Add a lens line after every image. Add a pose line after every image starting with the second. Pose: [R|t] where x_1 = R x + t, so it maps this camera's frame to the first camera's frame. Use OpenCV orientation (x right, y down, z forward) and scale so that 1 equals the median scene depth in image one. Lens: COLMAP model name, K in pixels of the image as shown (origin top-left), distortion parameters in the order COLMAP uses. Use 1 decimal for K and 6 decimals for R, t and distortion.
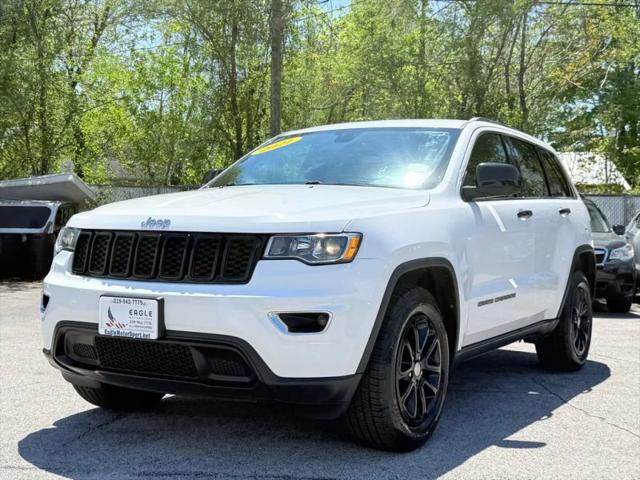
lens RADIAL K [[899.2, 0, 321.8], [0, 899.2, 239.3], [0, 0, 1]] dist [0.098365, 0.000000]
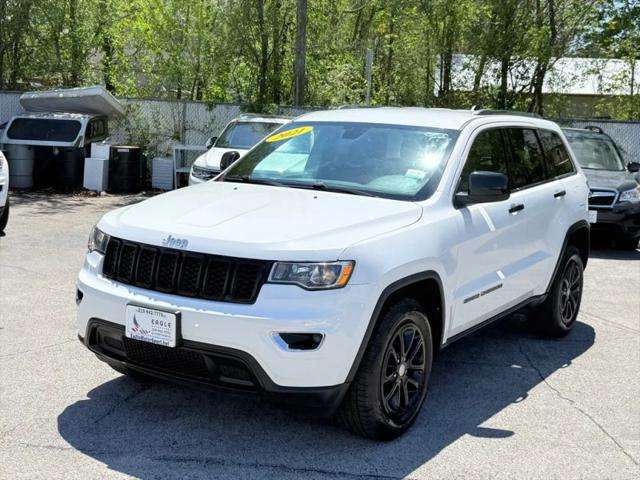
lens RADIAL K [[899.2, 0, 316.3], [0, 899.2, 240.4], [0, 0, 1]] dist [0.098365, 0.000000]
pose [[0.998879, 0.032823, -0.034100, 0.029647], [-0.028252, 0.991523, 0.126823, -0.153156], [0.037974, -0.125717, 0.991339, -0.110081]]
